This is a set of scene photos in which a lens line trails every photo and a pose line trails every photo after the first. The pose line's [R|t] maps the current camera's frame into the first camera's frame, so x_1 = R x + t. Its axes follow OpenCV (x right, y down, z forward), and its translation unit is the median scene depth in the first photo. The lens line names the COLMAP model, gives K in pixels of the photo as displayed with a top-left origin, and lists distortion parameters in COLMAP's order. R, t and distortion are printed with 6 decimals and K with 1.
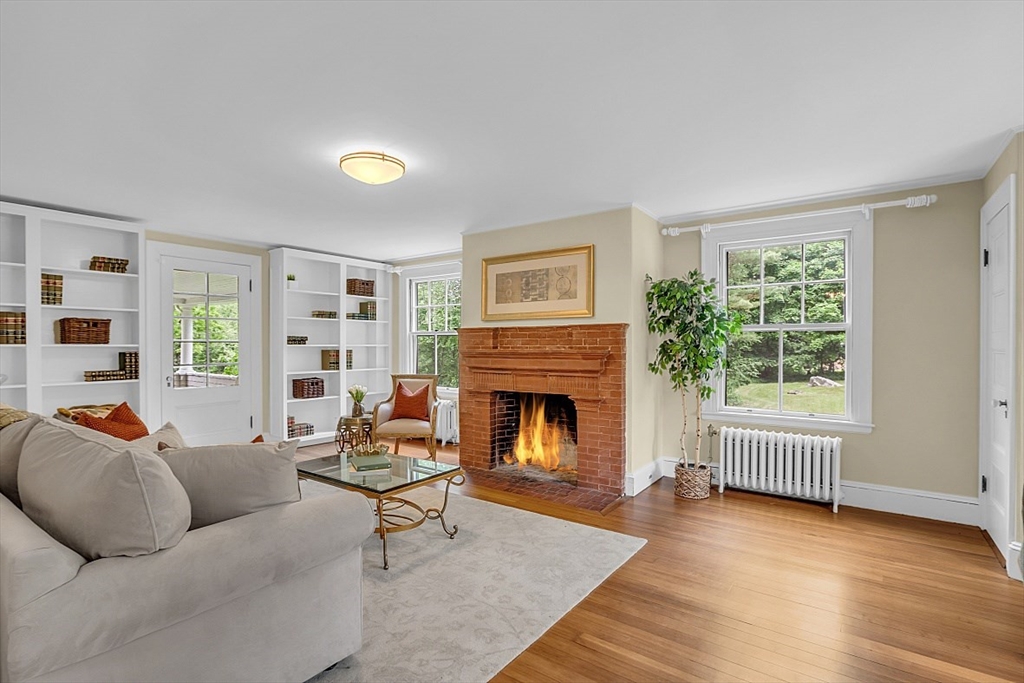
lens RADIAL K [[497.9, 0, 507.5], [0, 497.9, 345.4], [0, 0, 1]] dist [-0.012411, 0.000302]
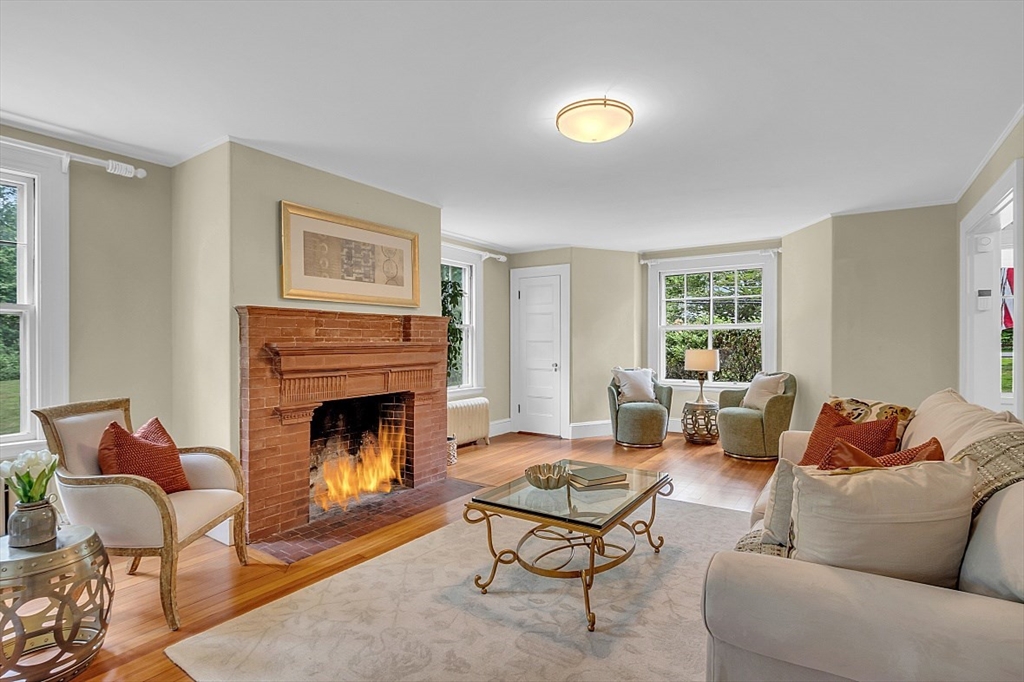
lens RADIAL K [[497.9, 0, 508.5], [0, 497.9, 342.4], [0, 0, 1]] dist [-0.012411, 0.000302]
pose [[-0.033220, -0.000174, 0.999448, -0.754417], [0.003412, 0.999994, 0.000287, 0.009251], [-0.999442, 0.003420, -0.033219, 0.800194]]
